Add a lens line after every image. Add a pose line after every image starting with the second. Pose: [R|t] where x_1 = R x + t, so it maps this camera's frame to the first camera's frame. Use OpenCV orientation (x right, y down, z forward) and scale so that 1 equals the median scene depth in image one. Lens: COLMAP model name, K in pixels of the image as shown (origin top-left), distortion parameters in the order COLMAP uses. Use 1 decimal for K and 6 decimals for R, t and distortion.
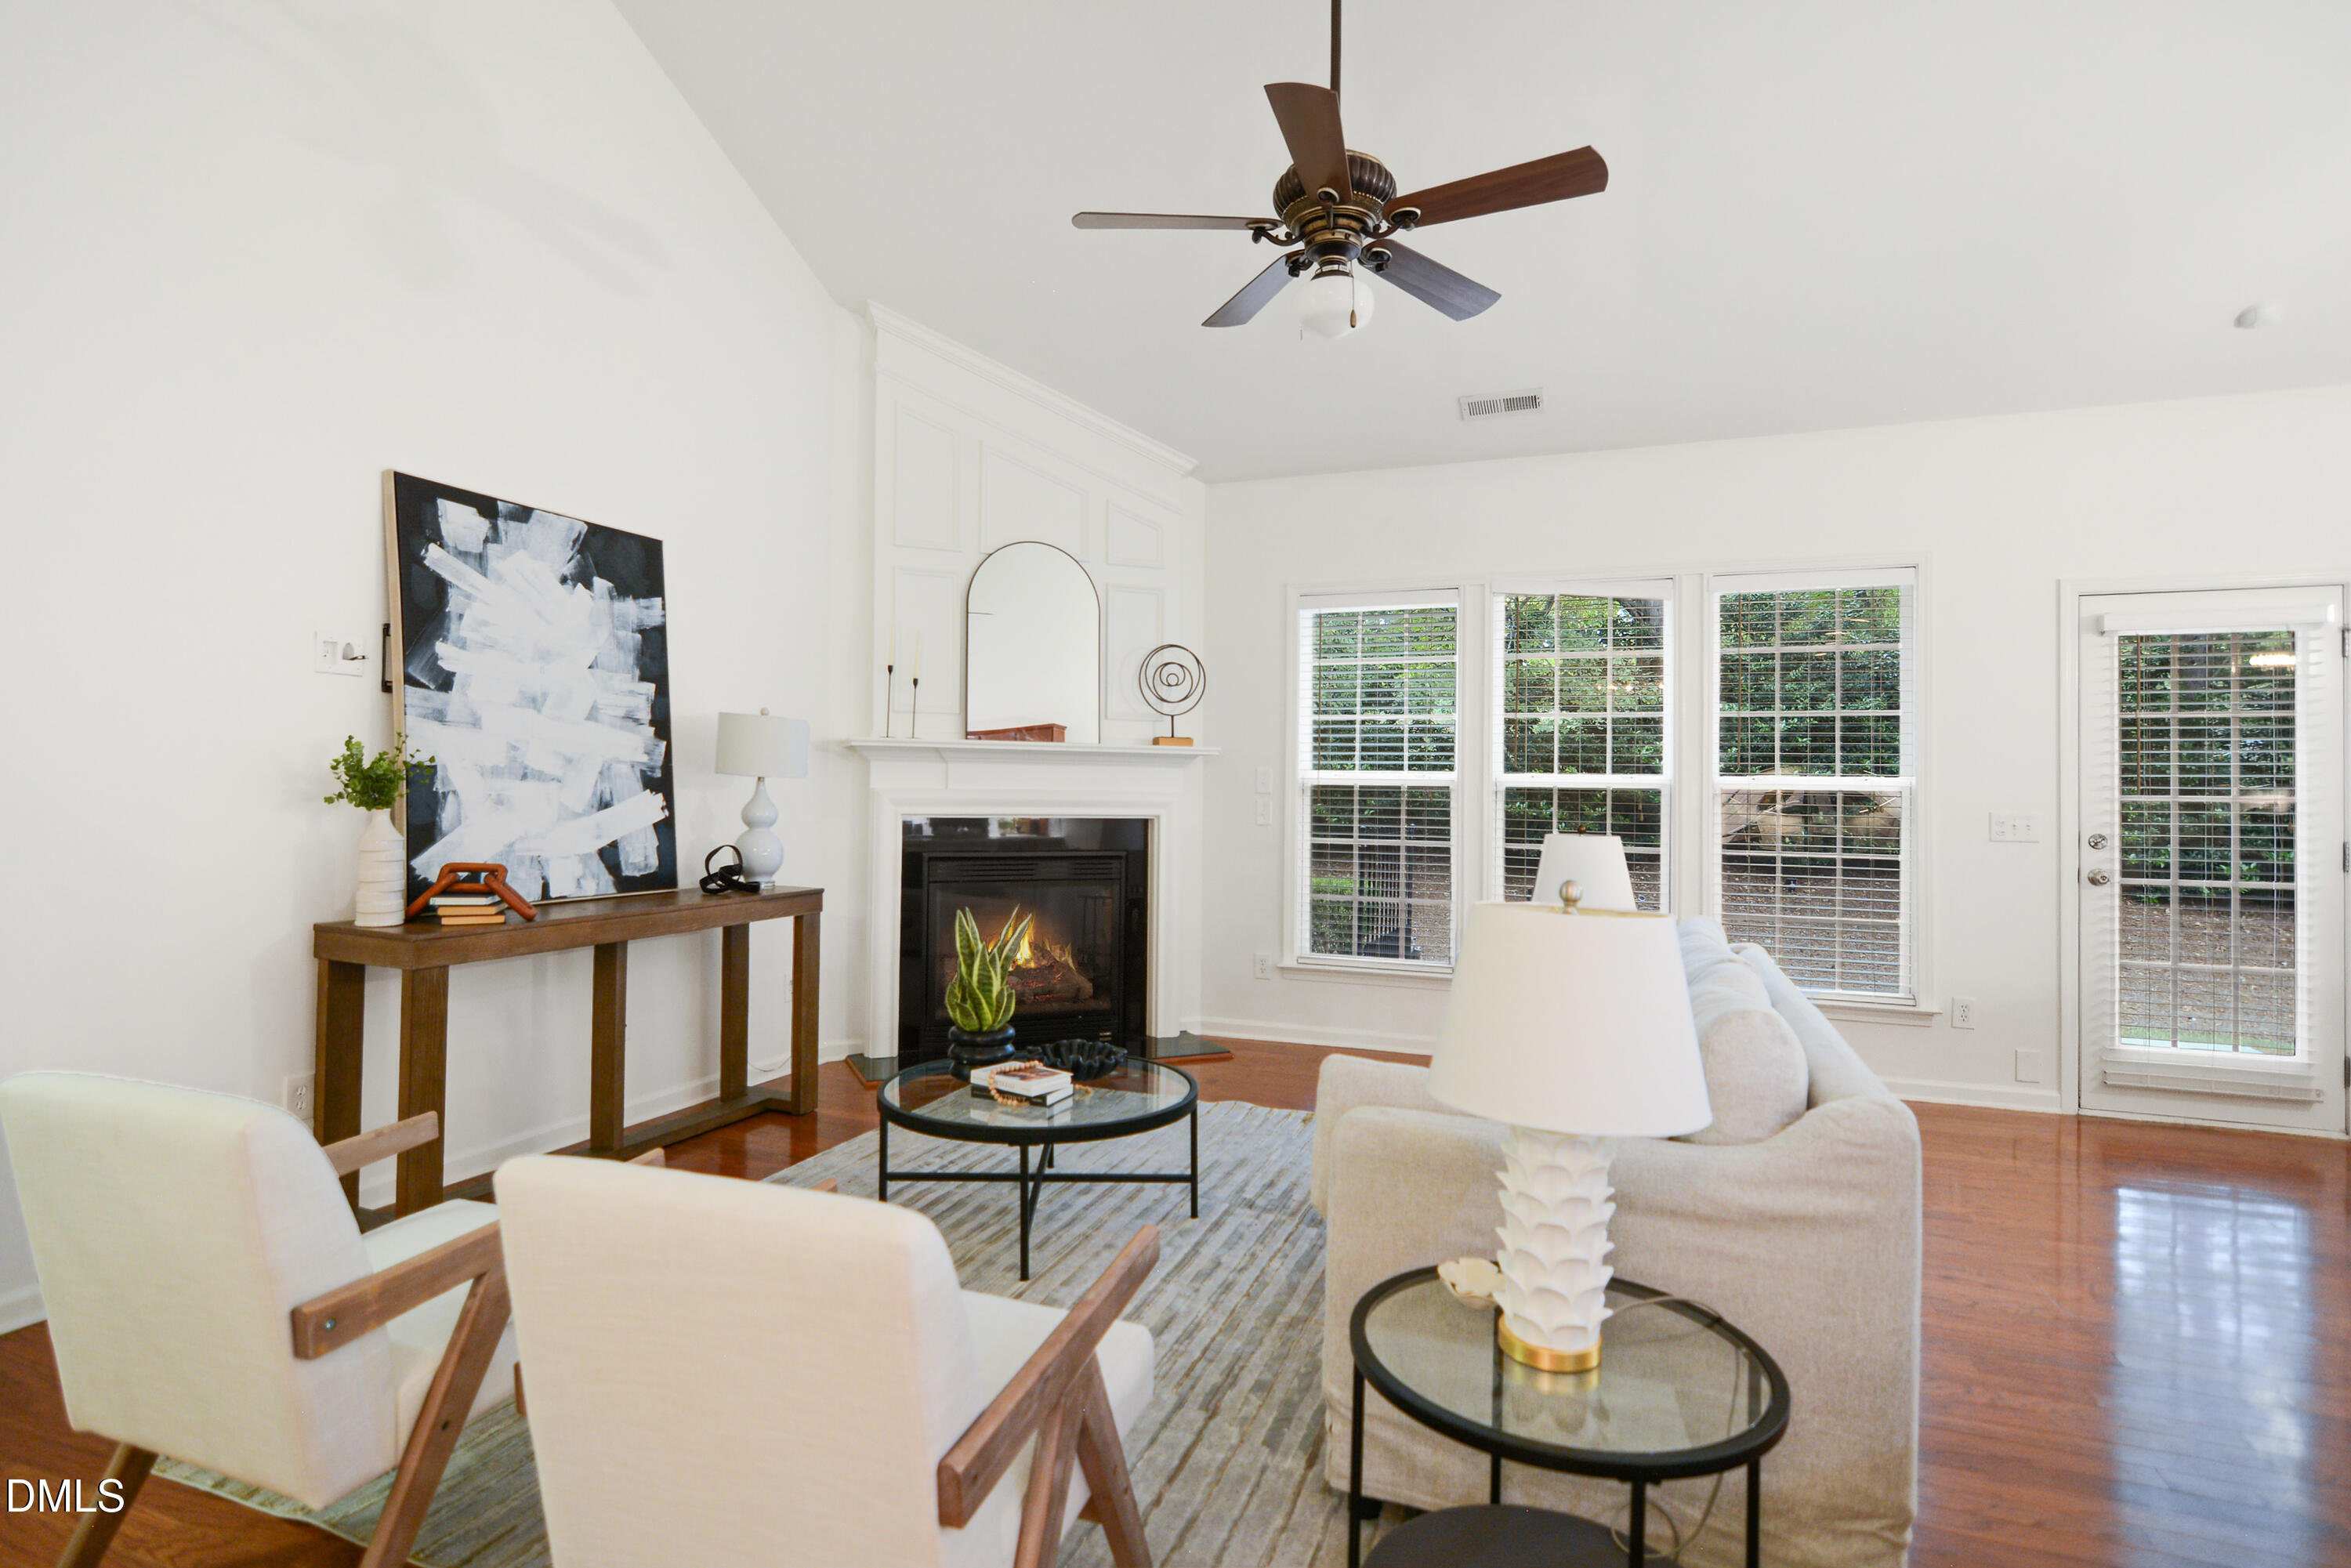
lens RADIAL K [[1166.3, 0, 1169.4], [0, 1166.3, 776.7], [0, 0, 1]] dist [-0.011411, 0.001451]
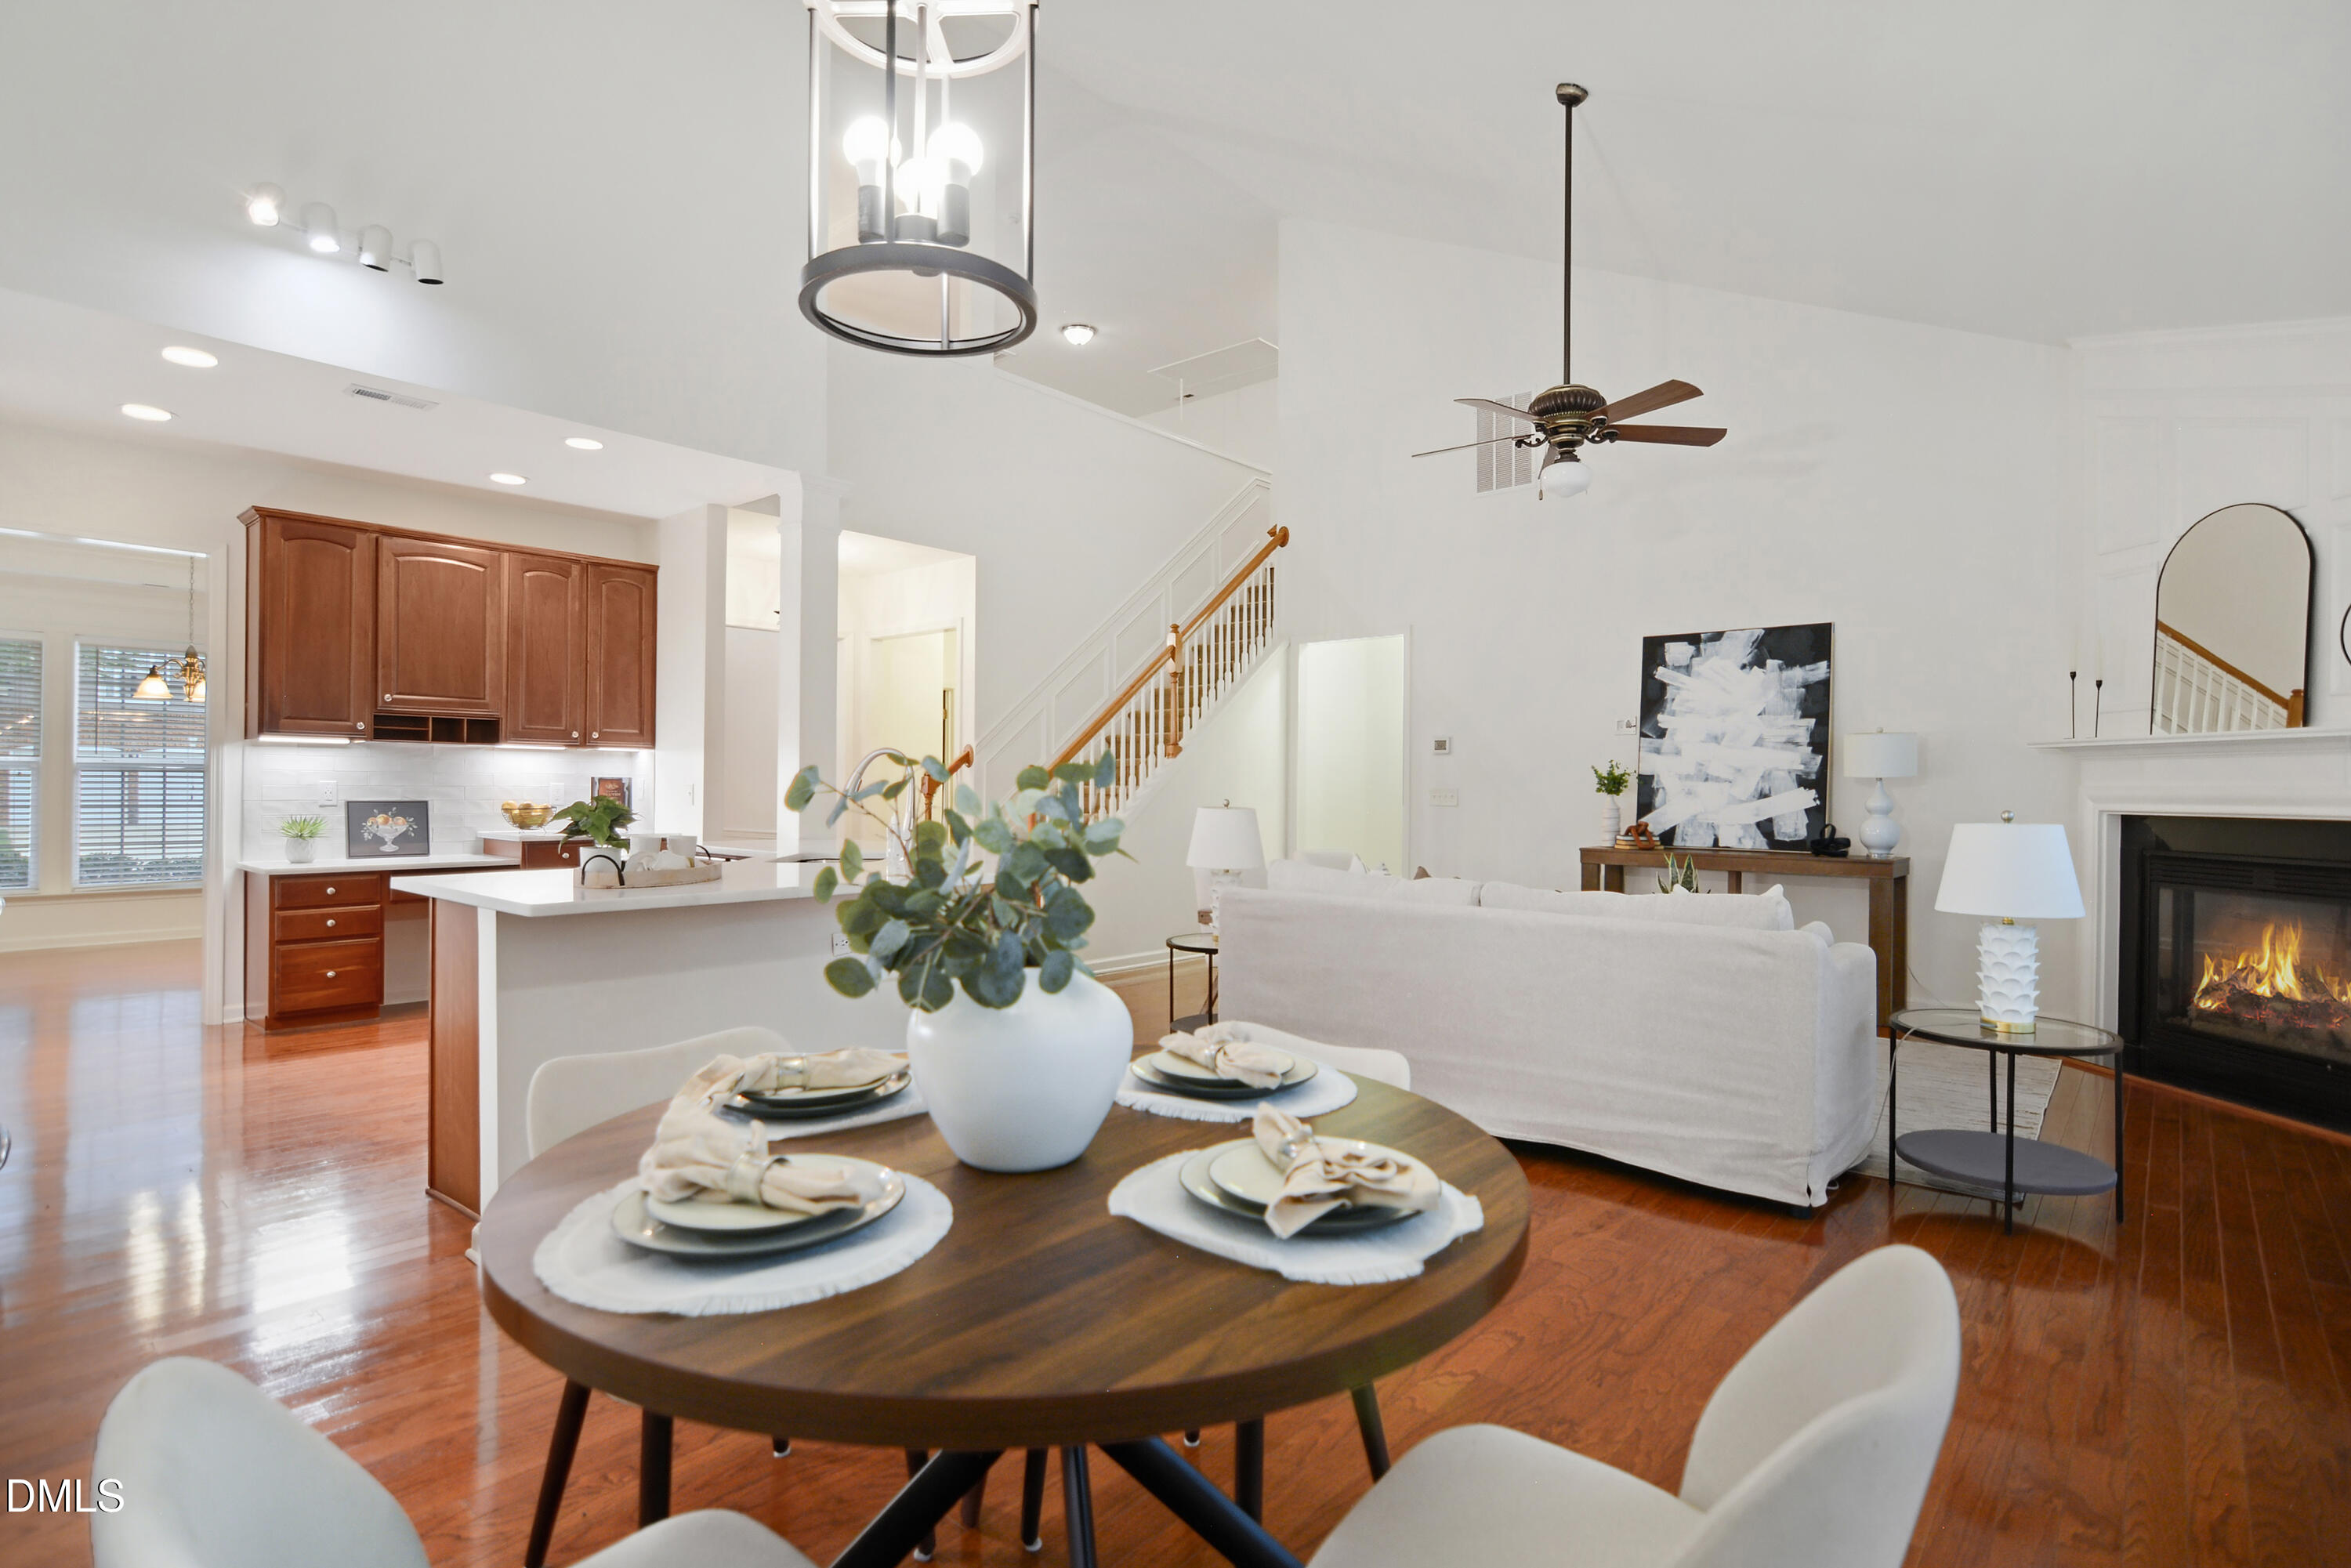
lens RADIAL K [[1142.5, 0, 1152.6], [0, 1142.5, 793.2], [0, 0, 1]] dist [-0.003656, -0.000184]
pose [[-0.336735, -0.011203, -0.941533, 1.275710], [-0.005055, 0.999936, -0.010090, 0.038923], [0.941586, 0.001361, -0.336770, 0.682403]]
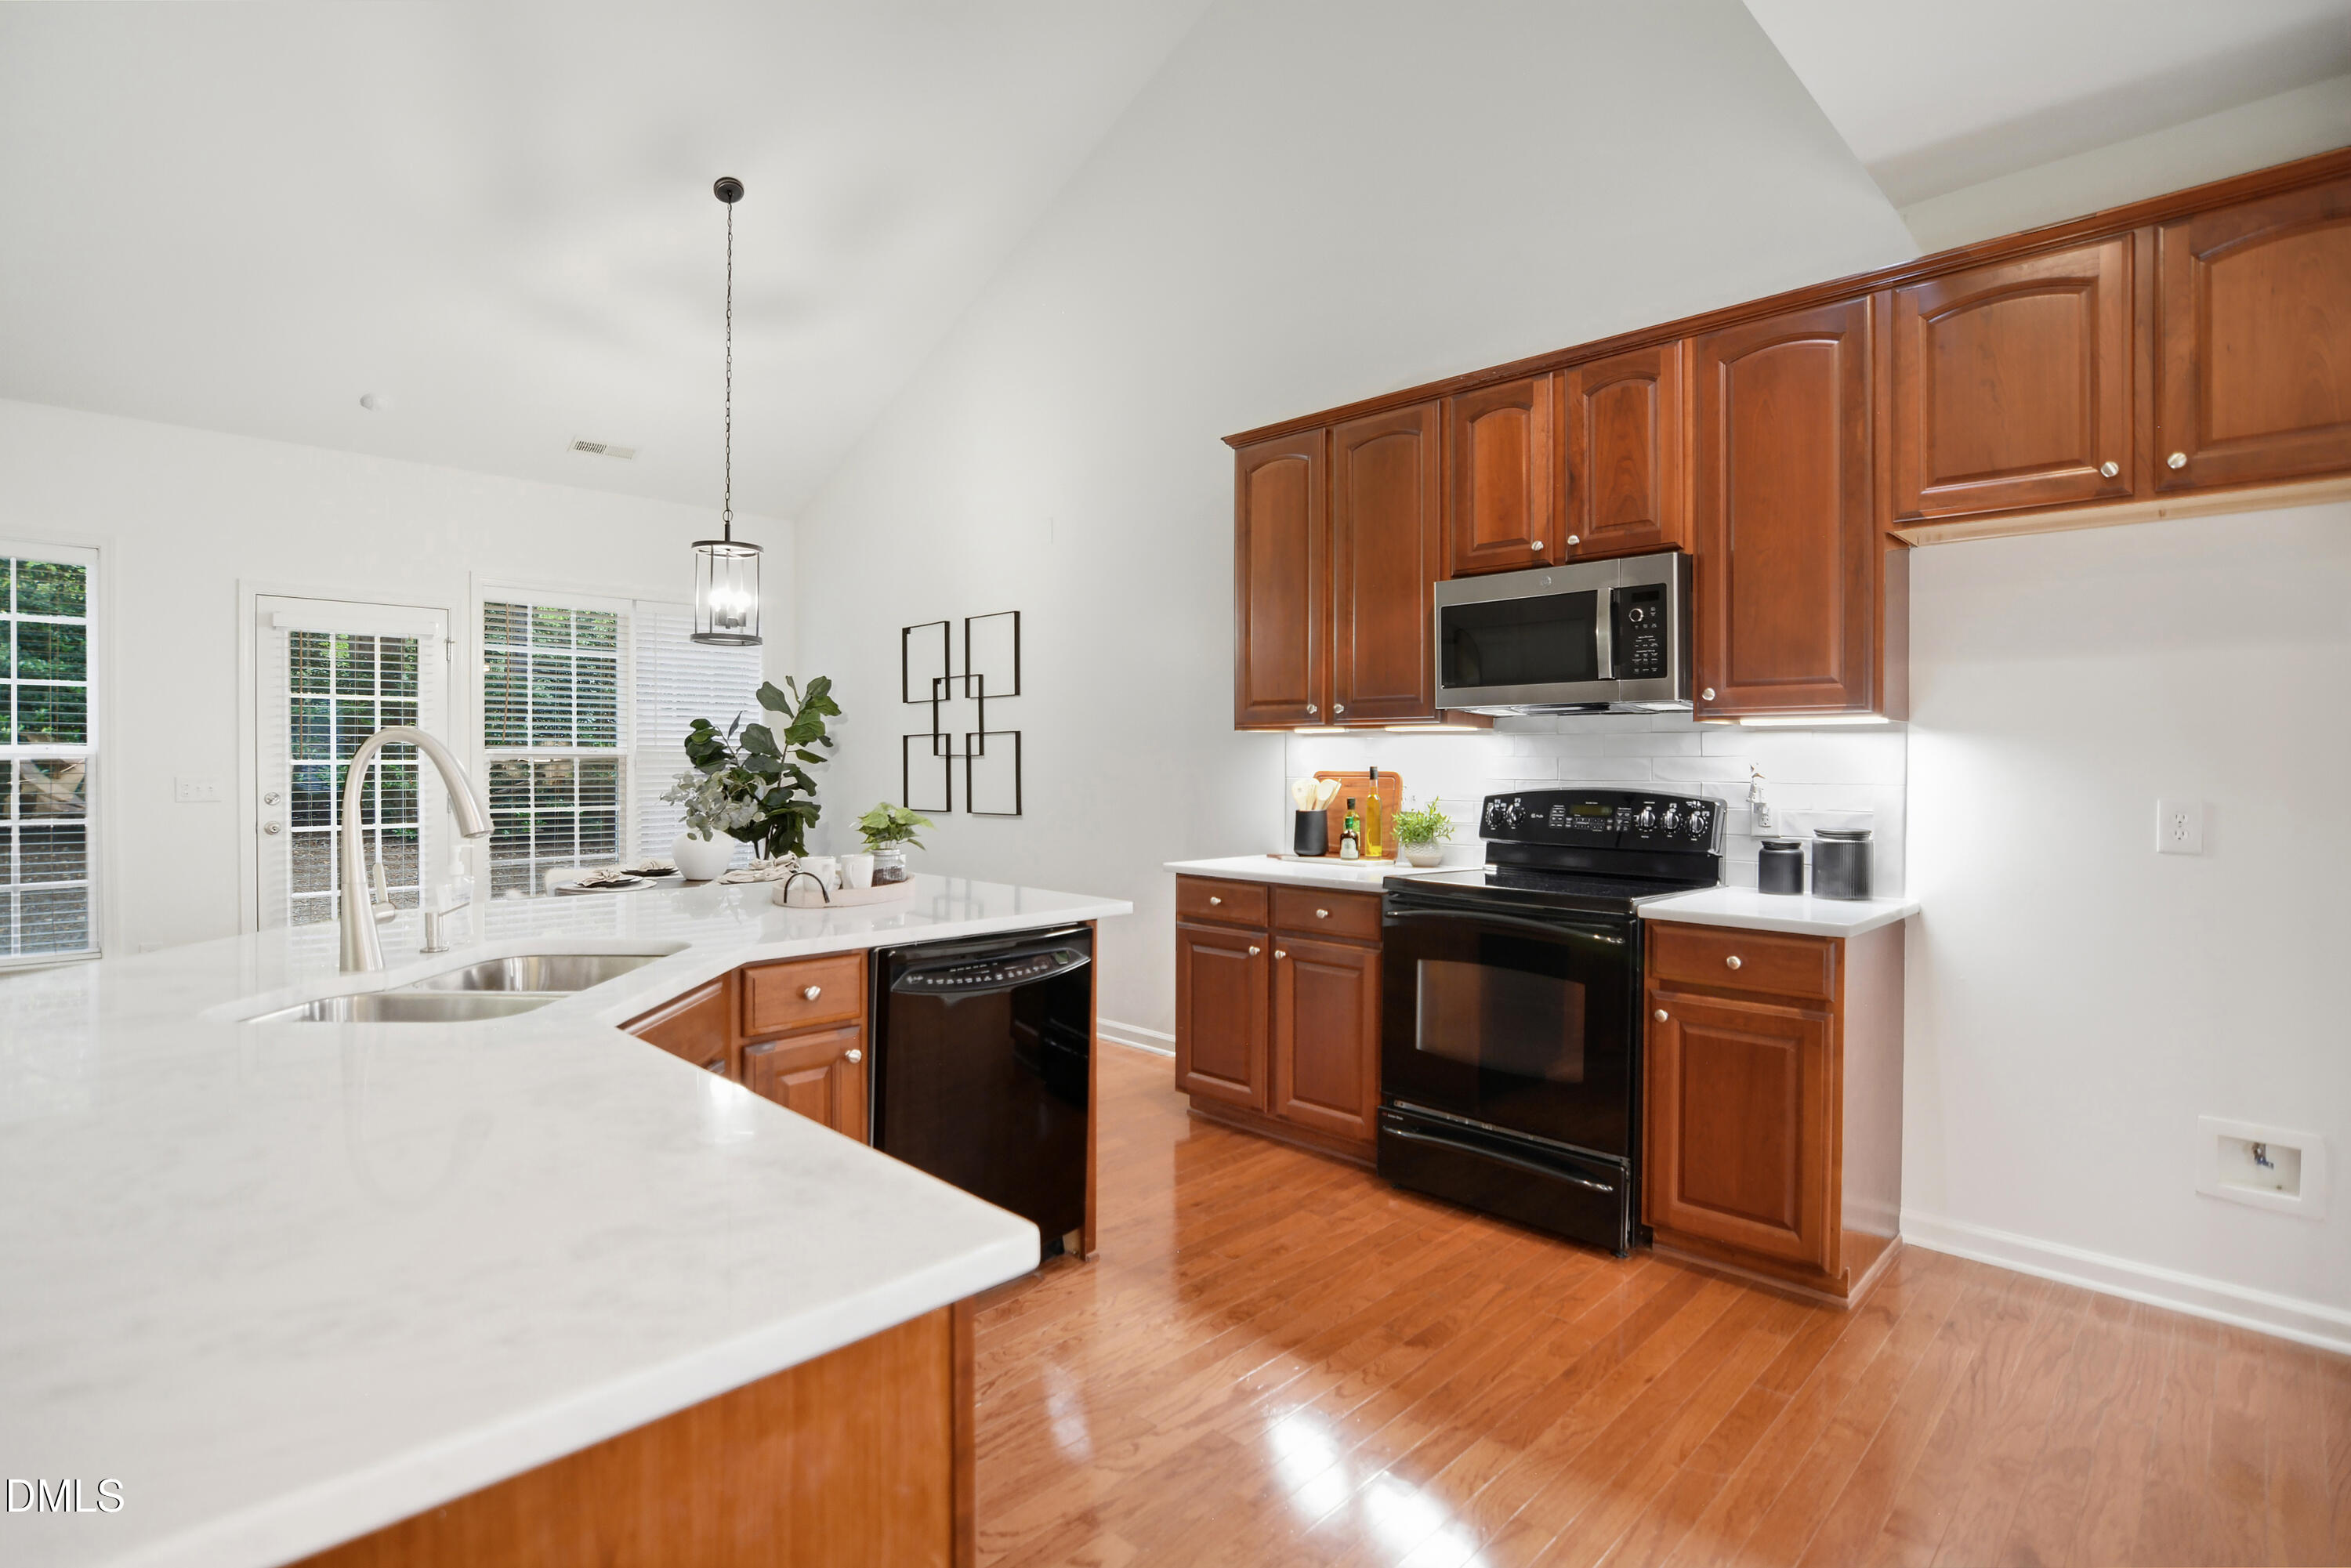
lens RADIAL K [[1125.9, 0, 1174.3], [0, 1125.9, 765.7], [0, 0, 1]] dist [-0.031990, 0.000160]
pose [[0.383519, -0.014425, 0.923420, 0.102347], [-0.005015, 0.999831, 0.017701, -0.003825], [-0.923519, -0.011420, 0.383382, -0.346320]]
